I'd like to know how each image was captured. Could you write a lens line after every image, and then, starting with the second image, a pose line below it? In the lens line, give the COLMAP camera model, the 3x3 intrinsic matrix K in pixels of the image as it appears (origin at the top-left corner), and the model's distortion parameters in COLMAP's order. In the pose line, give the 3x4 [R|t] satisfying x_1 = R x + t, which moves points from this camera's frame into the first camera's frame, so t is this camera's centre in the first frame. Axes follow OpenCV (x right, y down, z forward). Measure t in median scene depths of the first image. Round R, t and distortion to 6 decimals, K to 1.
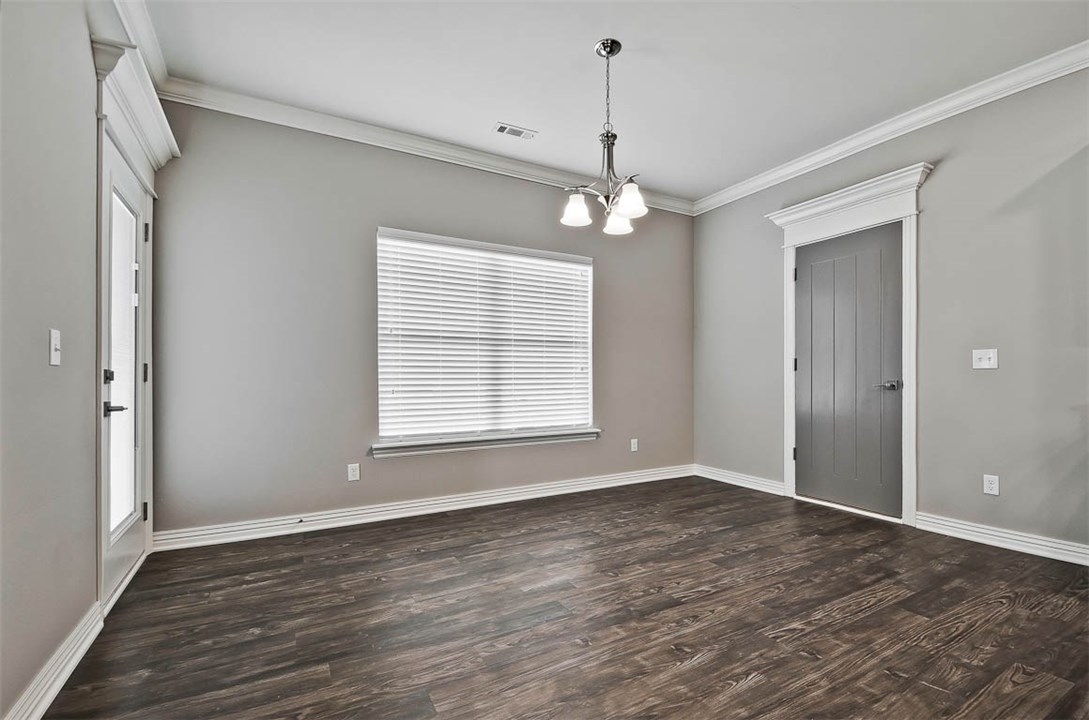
lens RADIAL K [[493.0, 0, 565.6], [0, 493.0, 371.2], [0, 0, 1]] dist [-0.014848, -0.000171]
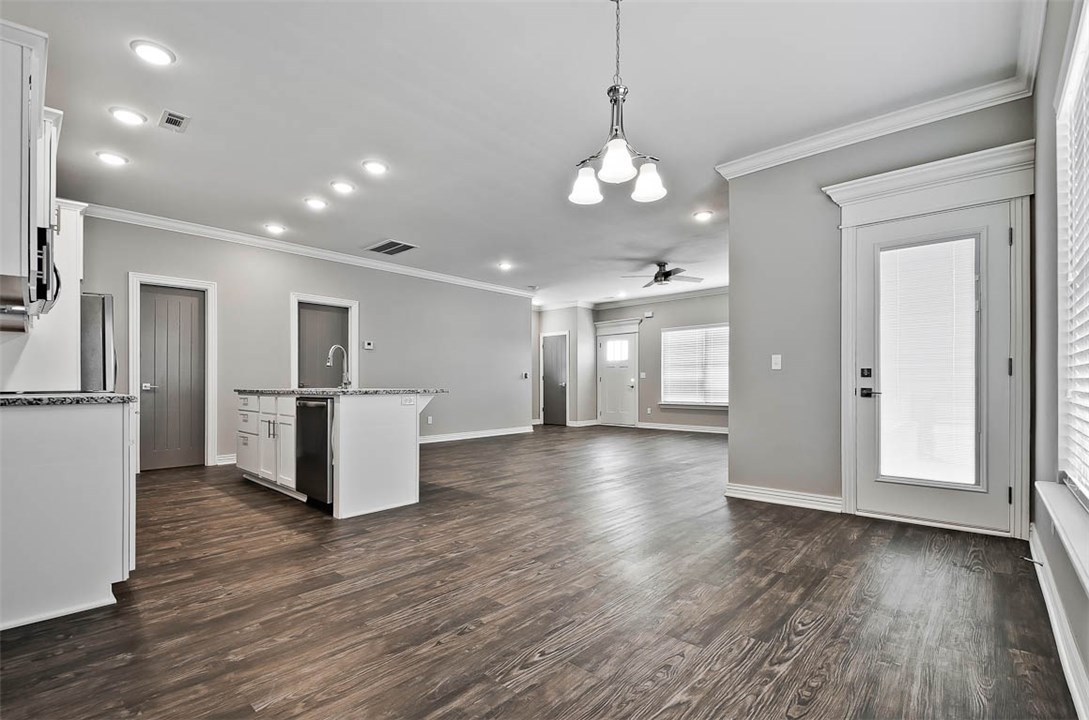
lens RADIAL K [[477.1, 0, 544.4], [0, 477.1, 388.6], [0, 0, 1]] dist [0.016235, 0.000367]
pose [[-0.961791, 0.005548, -0.273729, 0.423091], [0.005819, 0.999983, -0.000177, 0.038701], [0.273723, -0.001763, -0.961807, 1.698761]]
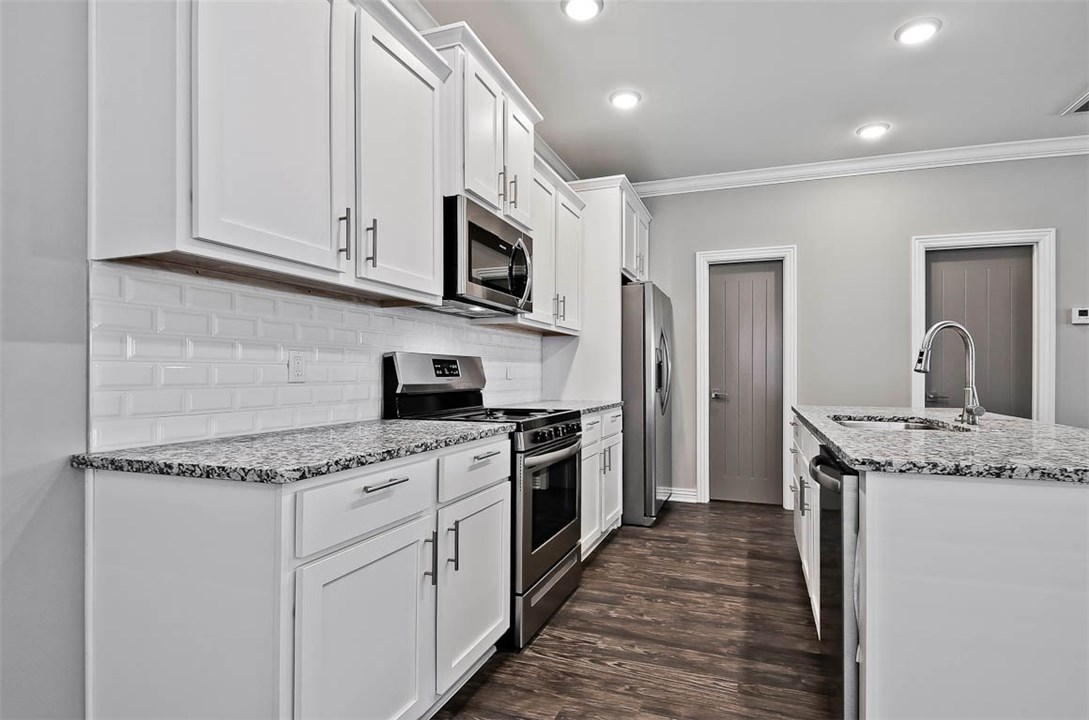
lens RADIAL K [[550.7, 0, 564.1], [0, 550.7, 375.7], [0, 0, 1]] dist [0.014112, -0.000046]
pose [[-0.644711, -0.009573, 0.764366, 0.388877], [-0.015378, 0.999882, -0.000449, -0.026042], [-0.764271, -0.012044, -0.644782, 0.880183]]
